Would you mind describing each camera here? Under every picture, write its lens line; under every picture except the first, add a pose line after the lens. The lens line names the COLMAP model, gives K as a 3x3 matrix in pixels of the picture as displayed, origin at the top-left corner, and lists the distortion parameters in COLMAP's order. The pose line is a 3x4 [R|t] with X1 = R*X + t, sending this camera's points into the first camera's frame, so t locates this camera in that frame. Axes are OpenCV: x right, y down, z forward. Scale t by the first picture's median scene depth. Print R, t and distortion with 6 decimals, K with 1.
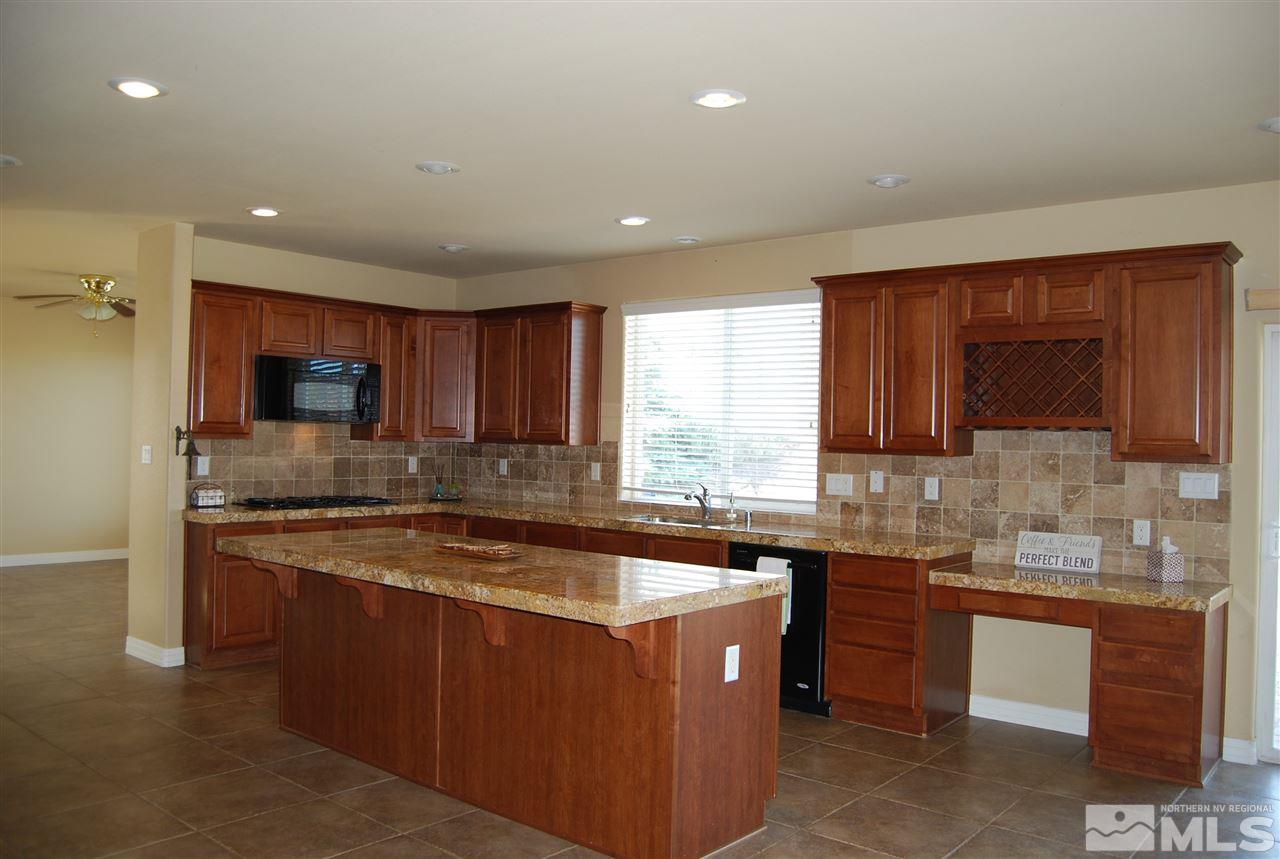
lens RADIAL K [[1026.4, 0, 611.3], [0, 1026.4, 420.4], [0, 0, 1]] dist [-0.081839, 0.022807]
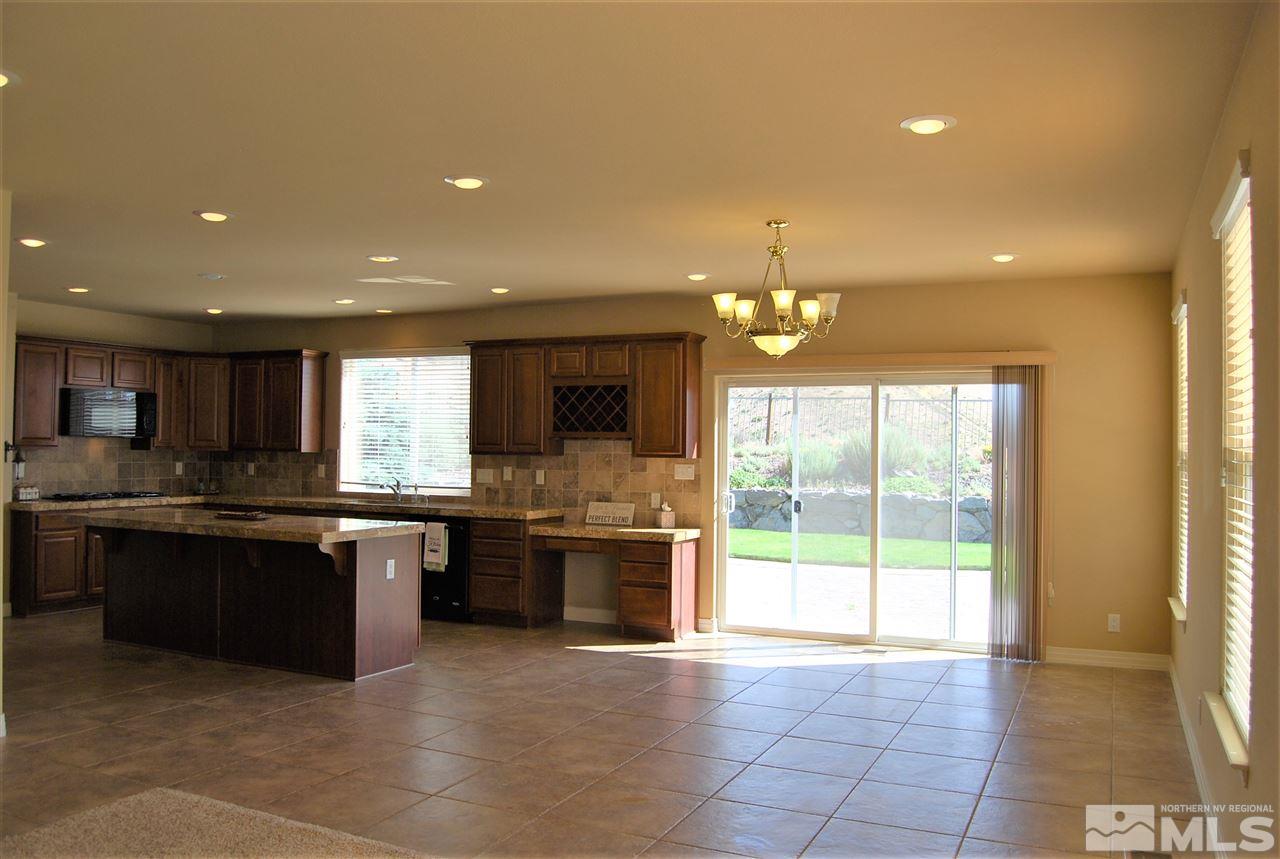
lens RADIAL K [[1026.4, 0, 636.5], [0, 1026.4, 425.1], [0, 0, 1]] dist [-0.081839, 0.022807]
pose [[0.963533, -0.004519, 0.267552, 0.032879], [0.005082, 0.999986, -0.001414, -0.009605], [-0.267542, 0.002722, 0.963542, -0.531302]]
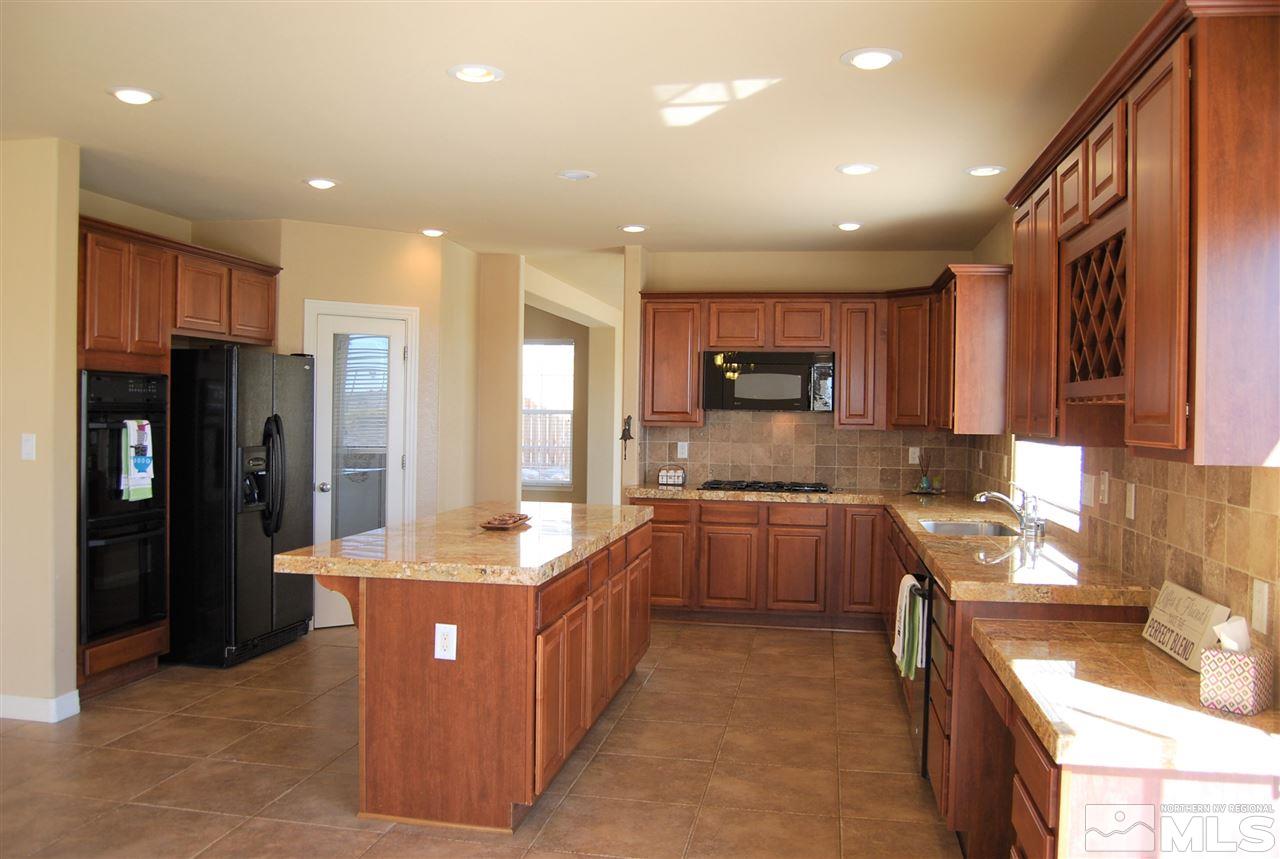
lens RADIAL K [[1026.4, 0, 631.6], [0, 1026.4, 432.1], [0, 0, 1]] dist [-0.081839, 0.022807]
pose [[0.499644, 0.001869, -0.866229, 0.635067], [0.007819, 0.999947, 0.006668, 0.017500], [0.866196, -0.010105, 0.499603, 0.394540]]
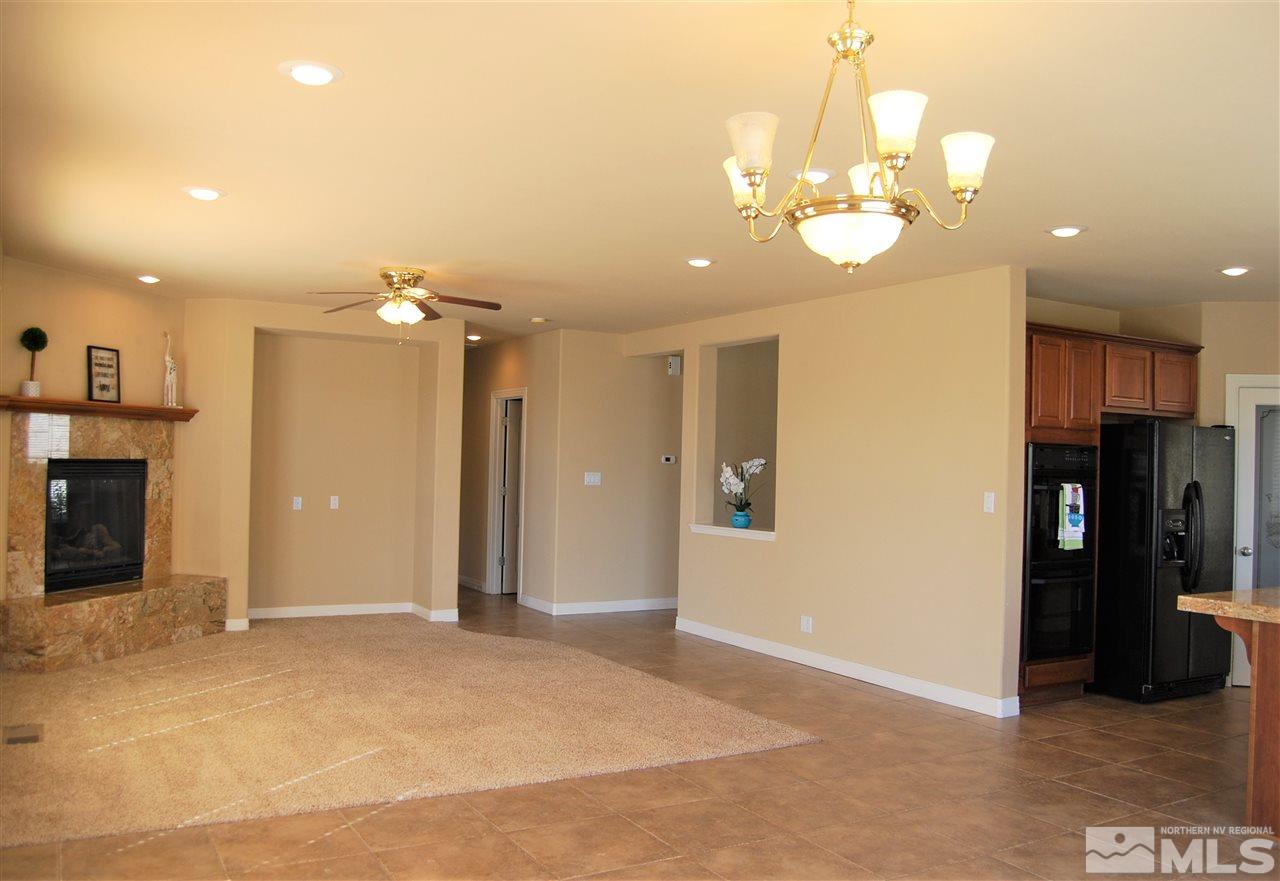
lens RADIAL K [[1055.2, 0, 629.5], [0, 1055.2, 439.9], [0, 0, 1]] dist [-0.073263, 0.010768]
pose [[-0.334366, -0.051801, -0.941019, 0.843878], [-0.020937, 0.998650, -0.047534, 0.025145], [0.942211, 0.003808, -0.334999, 0.388419]]
